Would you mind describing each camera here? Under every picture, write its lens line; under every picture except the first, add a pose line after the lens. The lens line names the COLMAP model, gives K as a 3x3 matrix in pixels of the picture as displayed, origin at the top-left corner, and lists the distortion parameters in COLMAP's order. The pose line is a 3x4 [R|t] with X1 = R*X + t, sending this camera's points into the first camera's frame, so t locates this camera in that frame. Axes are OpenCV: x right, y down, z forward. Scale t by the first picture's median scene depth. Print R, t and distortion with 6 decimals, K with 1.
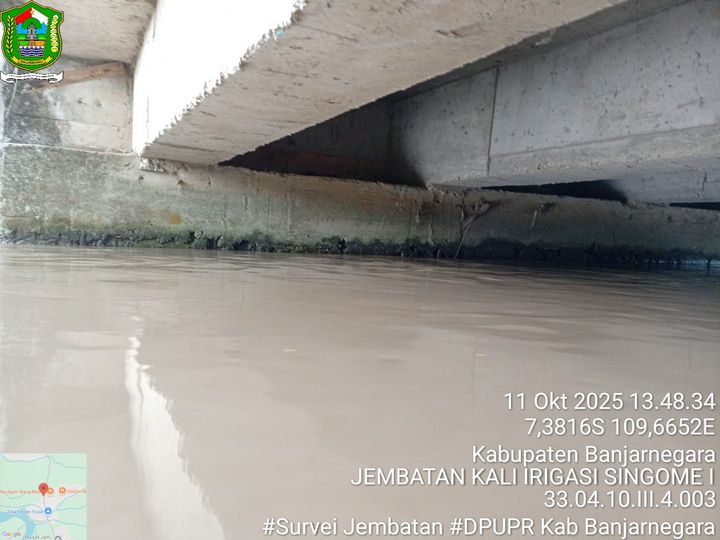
lens RADIAL K [[565.3, 0, 359.9], [0, 565.3, 272.9], [0, 0, 1]] dist [-0.011695, -0.006416]
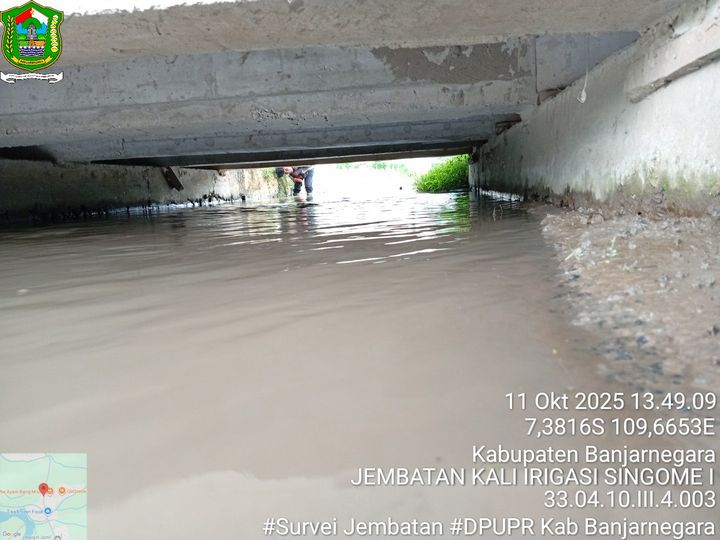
lens RADIAL K [[565.3, 0, 360.1], [0, 565.3, 269.1], [0, 0, 1]] dist [-0.011695, -0.006416]
pose [[0.512117, -0.200695, 0.835139, -0.267843], [0.141441, 0.978749, 0.148473, -0.005310], [-0.847190, 0.042088, 0.529621, -0.075036]]
